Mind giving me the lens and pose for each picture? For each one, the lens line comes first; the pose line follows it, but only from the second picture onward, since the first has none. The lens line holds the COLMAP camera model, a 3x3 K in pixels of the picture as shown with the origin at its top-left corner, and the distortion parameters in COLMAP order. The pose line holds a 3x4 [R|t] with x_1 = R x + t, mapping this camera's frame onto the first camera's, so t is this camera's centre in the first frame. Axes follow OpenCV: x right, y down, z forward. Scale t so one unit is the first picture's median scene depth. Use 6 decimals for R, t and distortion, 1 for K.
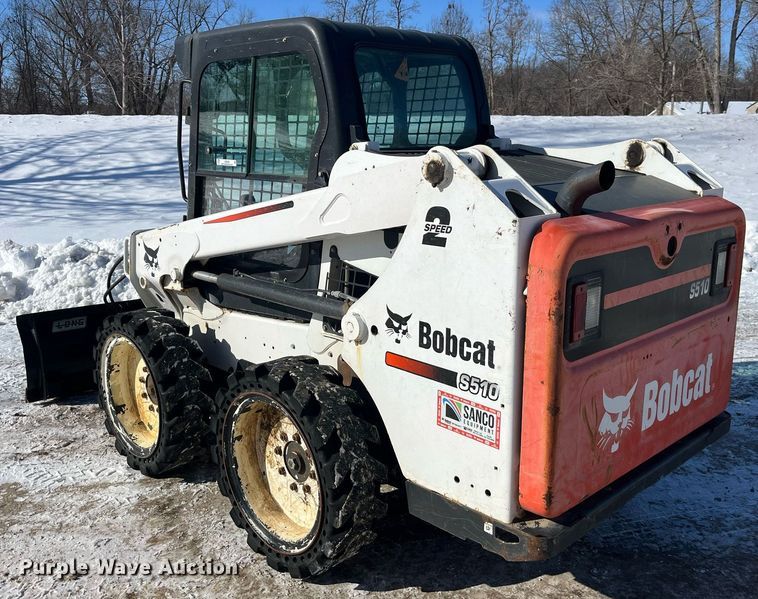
lens RADIAL K [[711.9, 0, 369.4], [0, 711.9, 300.7], [0, 0, 1]] dist [0.061420, -0.022508]
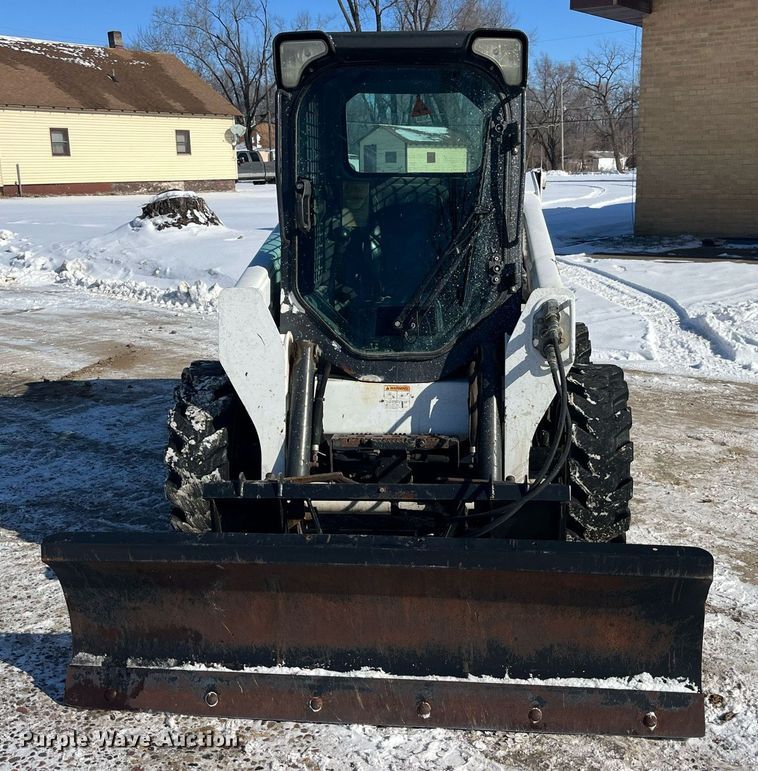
lens RADIAL K [[968.2, 0, 392.6], [0, 968.2, 389.1], [0, 0, 1]] dist [0.017190, 0.037390]
pose [[-0.671344, -0.149678, 0.725875, -1.254561], [0.178659, 0.917830, 0.354498, -0.516389], [-0.719290, 0.367674, -0.589438, 2.351221]]
